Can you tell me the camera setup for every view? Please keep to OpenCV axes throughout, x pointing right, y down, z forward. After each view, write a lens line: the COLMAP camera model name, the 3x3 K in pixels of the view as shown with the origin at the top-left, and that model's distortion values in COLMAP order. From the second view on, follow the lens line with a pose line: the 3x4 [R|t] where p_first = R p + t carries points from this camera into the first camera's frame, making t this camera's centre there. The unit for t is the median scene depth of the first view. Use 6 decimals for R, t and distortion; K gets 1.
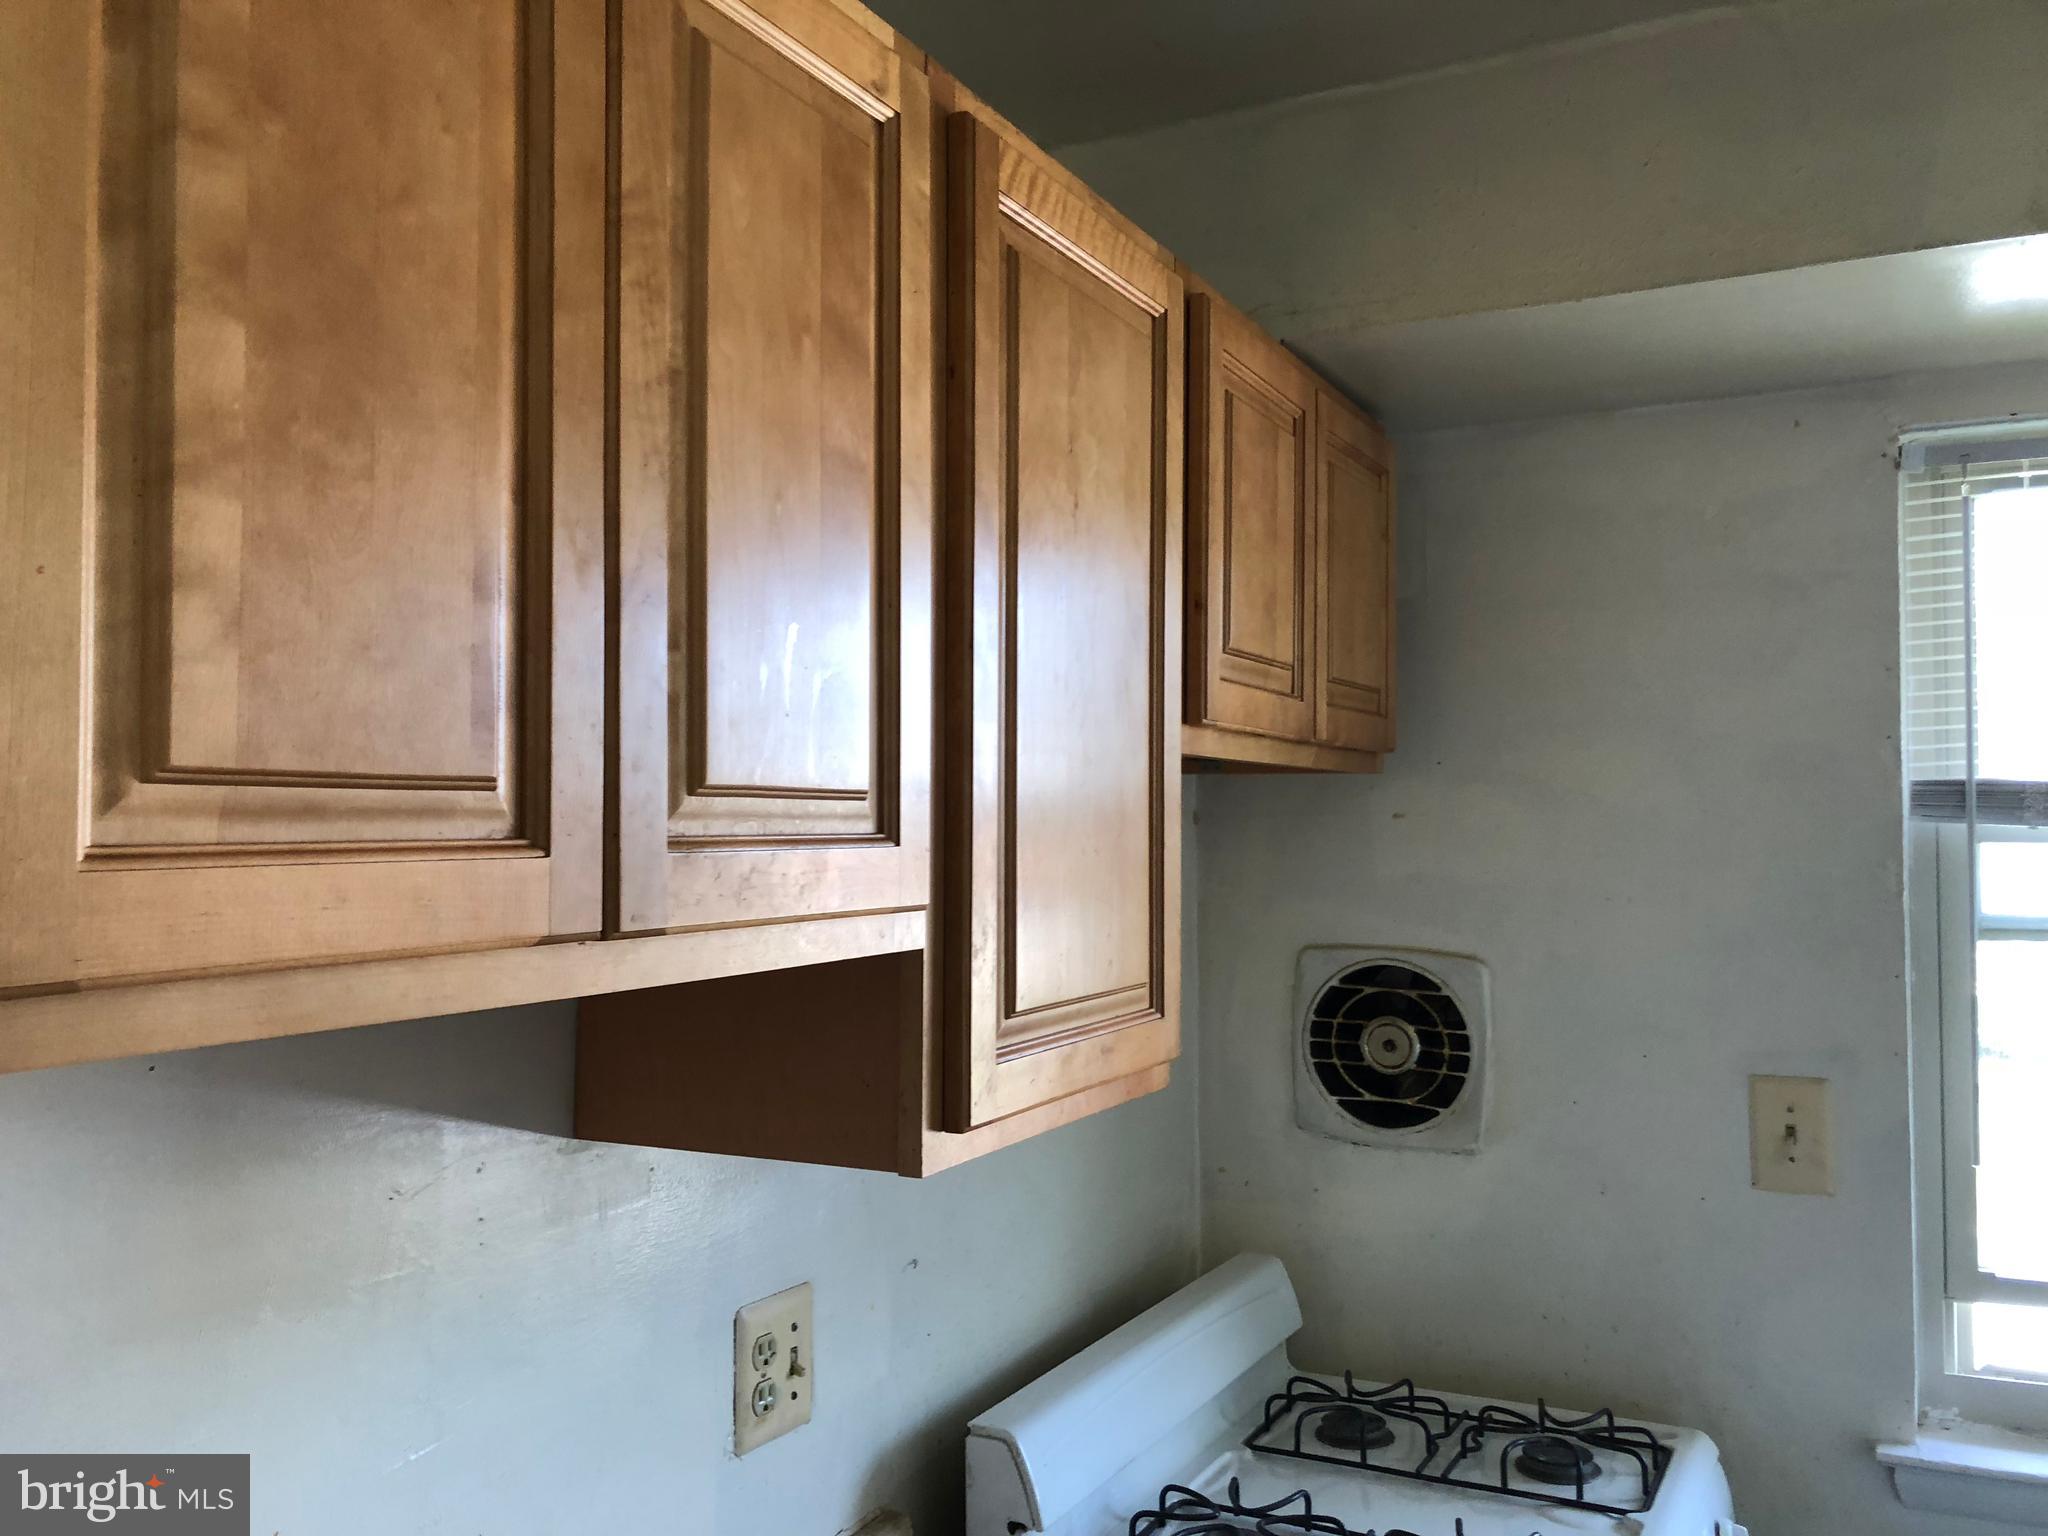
lens RADIAL K [[1681.8, 0, 1024.0], [0, 1681.8, 764.8], [0, 0, 1]] dist [0.047216, -0.050410]
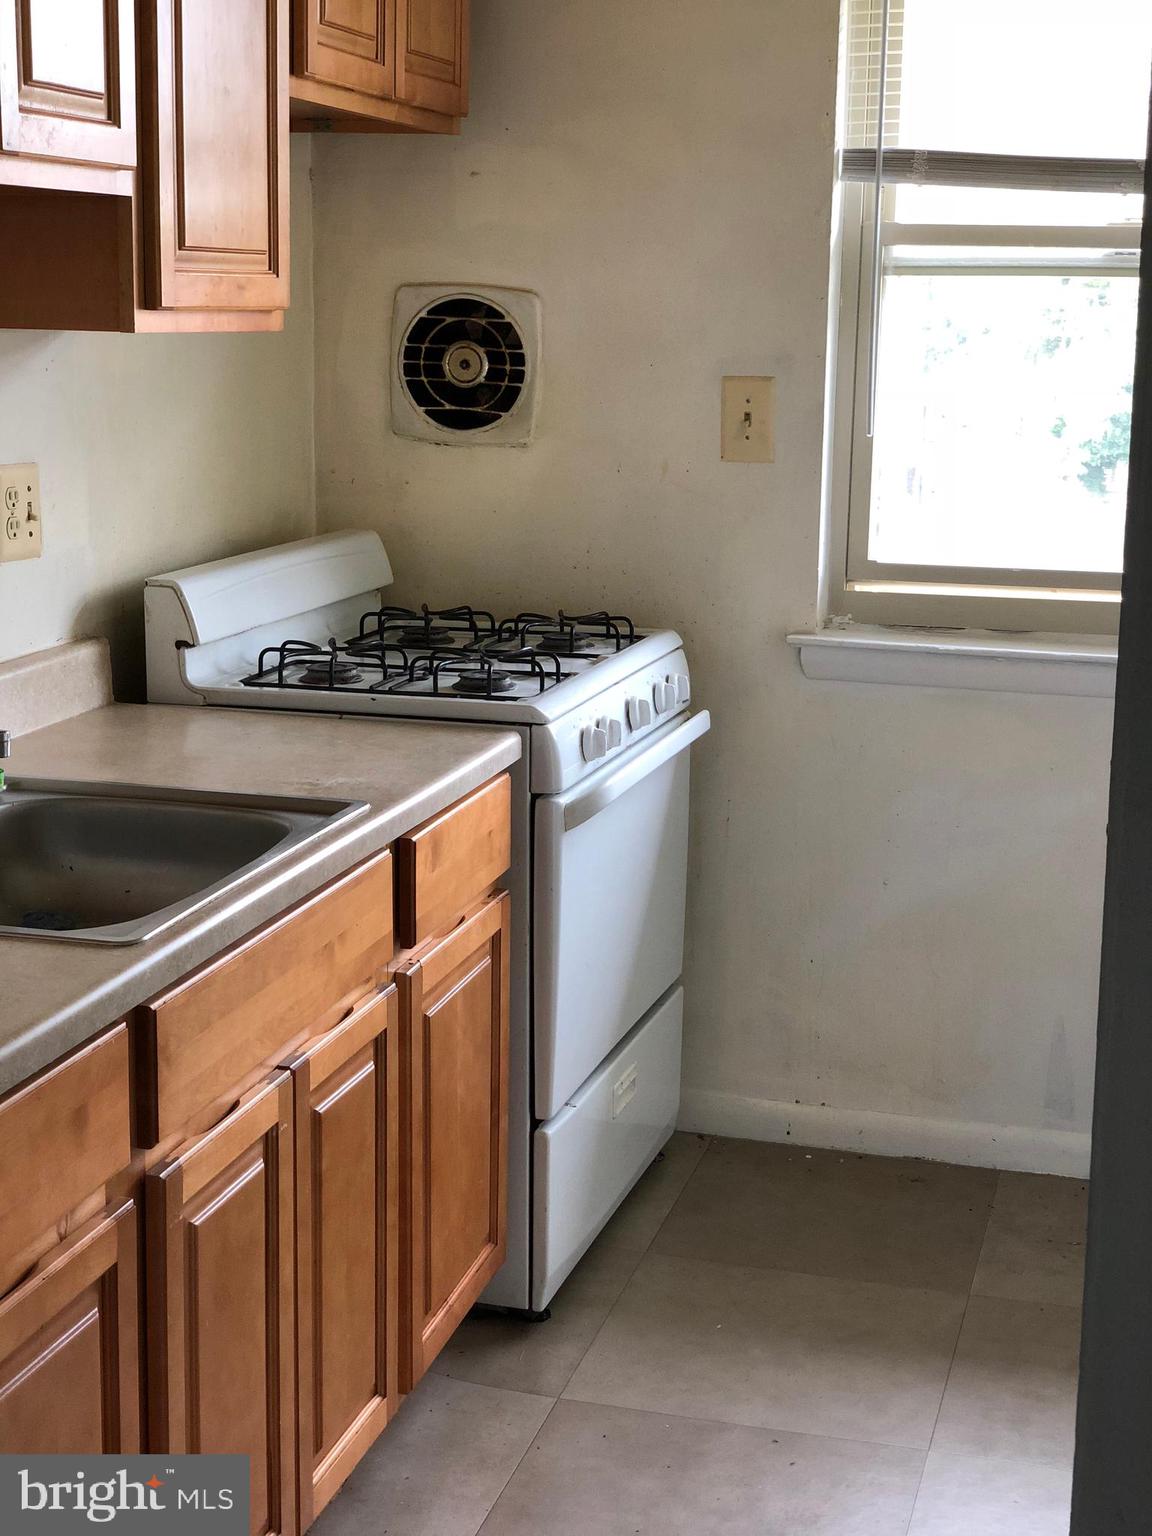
lens RADIAL K [[2283.8, 0, 576.7], [0, 2283.8, 775.1], [0, 0, 1]] dist [0.025677, 0.000000]
pose [[0.980074, -0.023001, 0.197298, -0.069665], [-0.025459, 0.970535, 0.239611, 0.086641], [-0.196996, -0.239860, 0.950610, -1.119160]]
